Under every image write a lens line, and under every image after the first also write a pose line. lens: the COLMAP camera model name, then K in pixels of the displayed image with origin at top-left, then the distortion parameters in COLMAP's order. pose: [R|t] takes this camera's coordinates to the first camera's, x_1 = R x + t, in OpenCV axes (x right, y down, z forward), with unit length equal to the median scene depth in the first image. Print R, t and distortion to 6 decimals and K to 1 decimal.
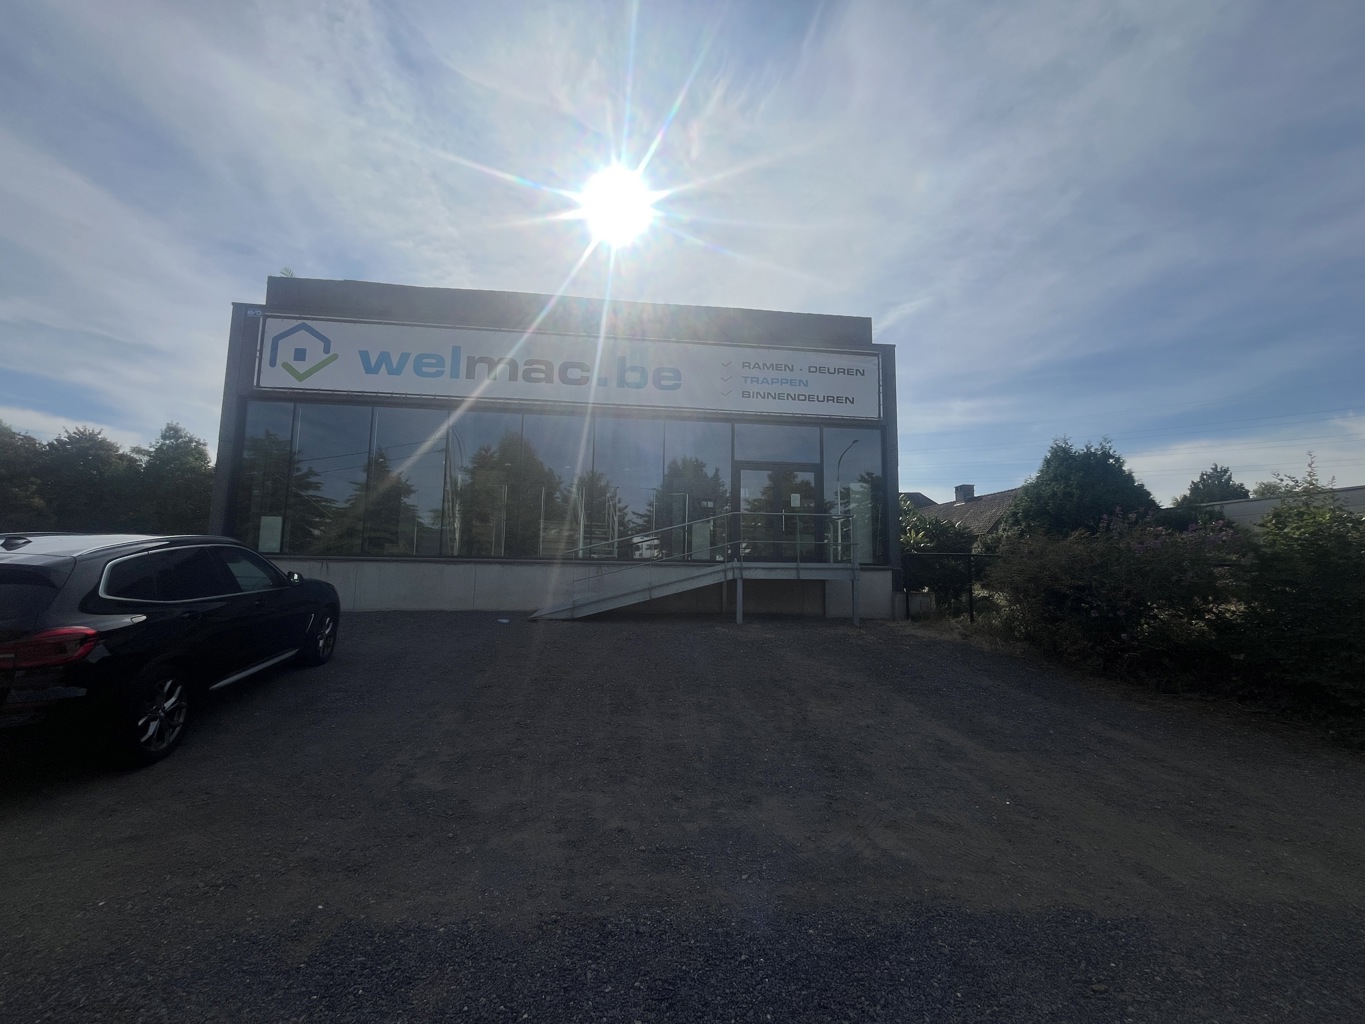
lens RADIAL K [[550.0, 0, 680.8], [0, 550.0, 512.5], [0, 0, 1]] dist [-0.000716, 0.000289]
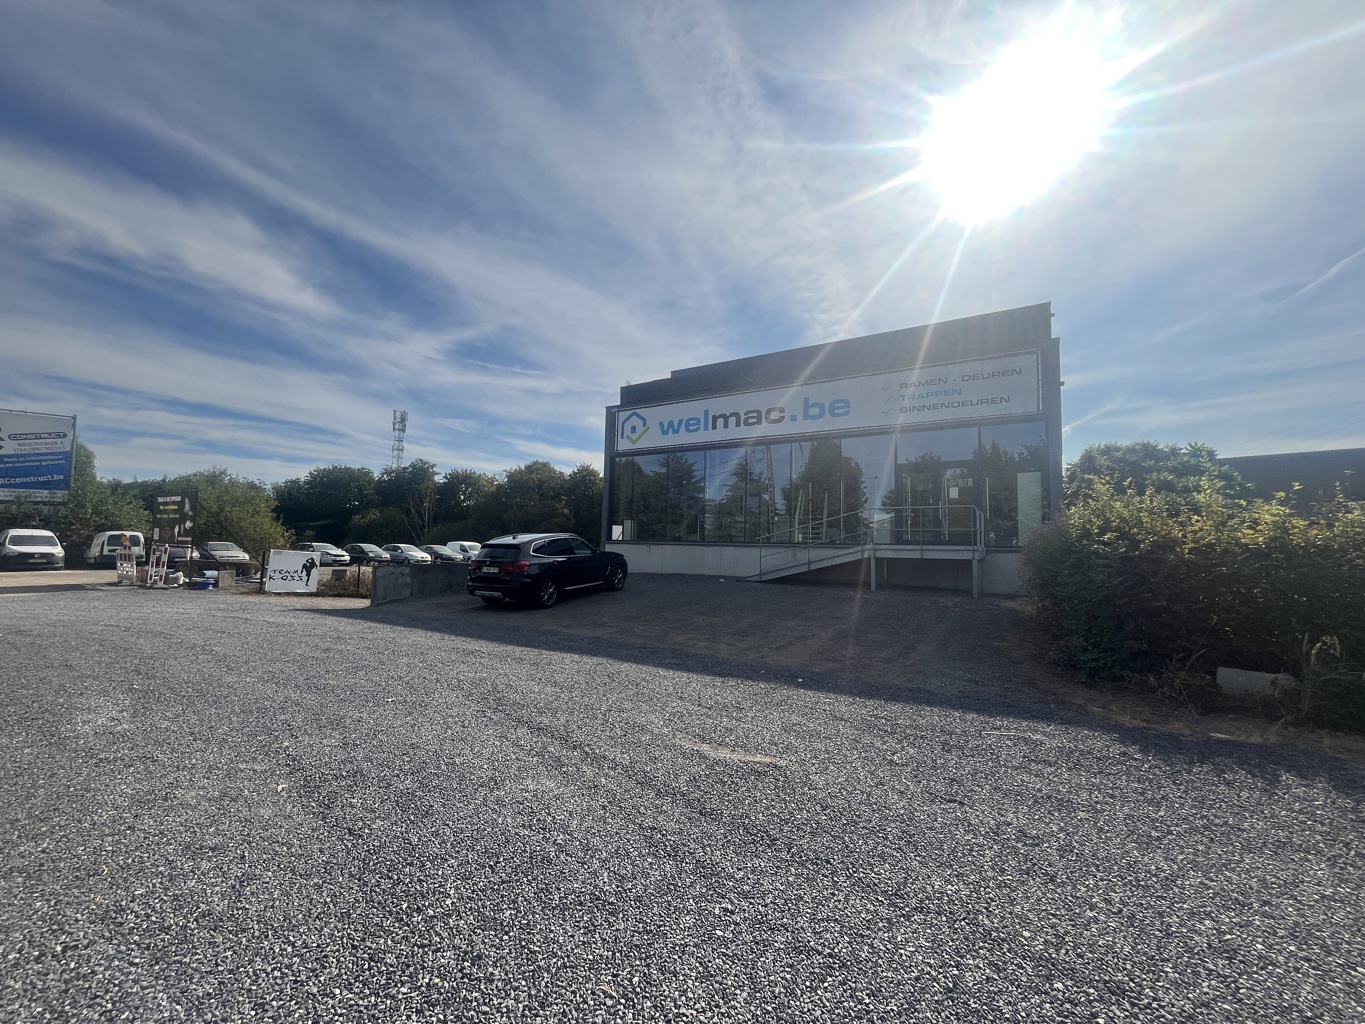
lens RADIAL K [[550.1, 0, 682.5], [0, 550.1, 512.0], [0, 0, 1]] dist [0.001012, -0.000320]
pose [[0.781056, -0.038585, -0.623267, 0.585285], [0.052522, 0.998612, 0.003998, -0.019842], [0.622248, -0.035858, 0.781999, -0.337315]]
